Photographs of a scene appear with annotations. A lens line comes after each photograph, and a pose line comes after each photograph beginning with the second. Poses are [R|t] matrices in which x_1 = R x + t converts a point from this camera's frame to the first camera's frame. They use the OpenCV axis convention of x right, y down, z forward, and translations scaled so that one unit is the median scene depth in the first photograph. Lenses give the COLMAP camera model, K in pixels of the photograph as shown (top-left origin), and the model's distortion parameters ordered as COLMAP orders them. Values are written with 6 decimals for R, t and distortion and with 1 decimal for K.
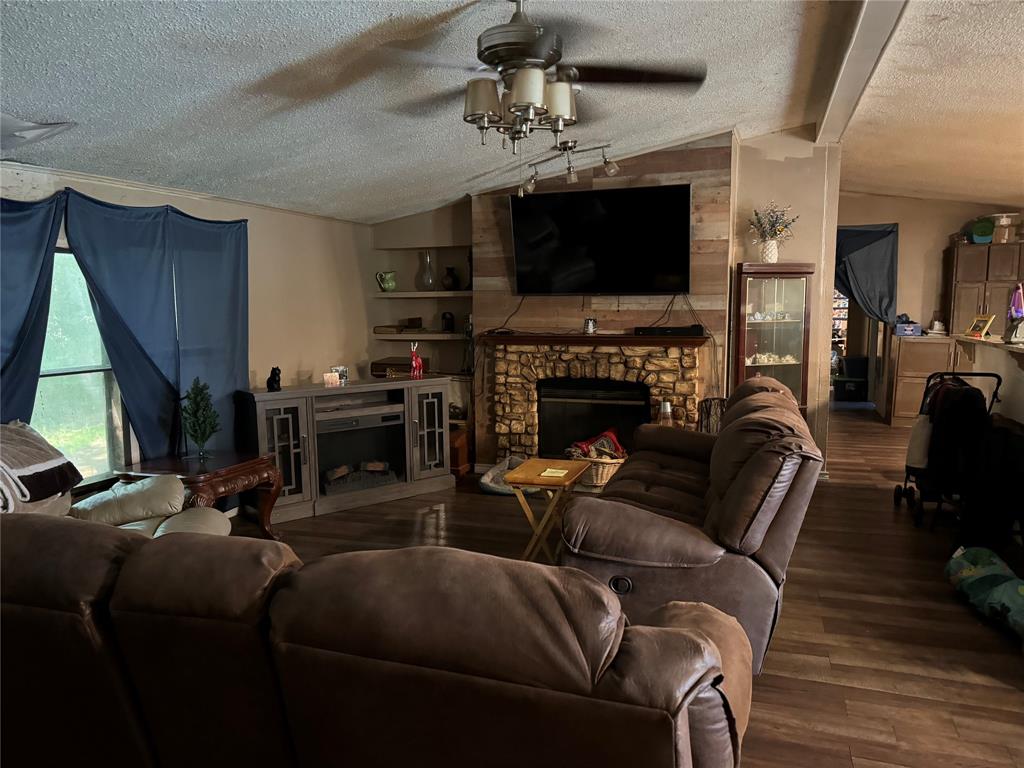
lens RADIAL K [[710.6, 0, 513.1], [0, 710.6, 382.8], [0, 0, 1]] dist [0.012484, 0.001660]
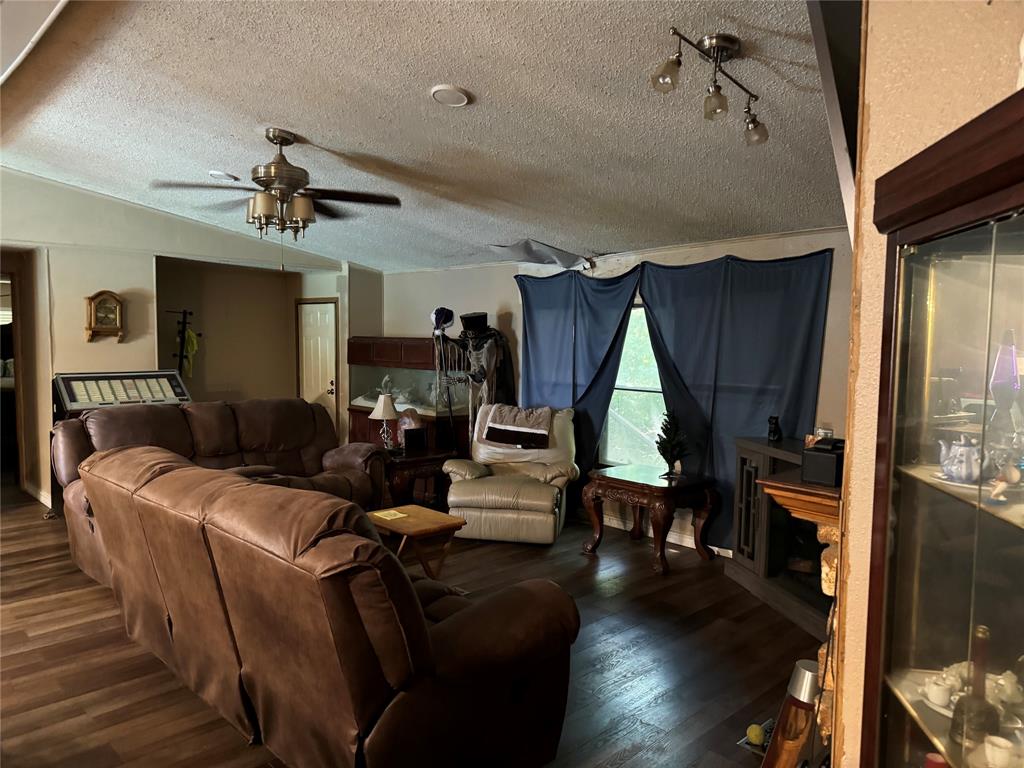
lens RADIAL K [[710.6, 0, 511.5], [0, 710.6, 389.3], [0, 0, 1]] dist [0.012484, 0.001660]
pose [[-0.440887, 0.062494, -0.895385, 0.804138], [-0.114409, 0.985523, 0.125121, -0.173096], [0.890241, 0.157604, -0.427354, 1.447601]]
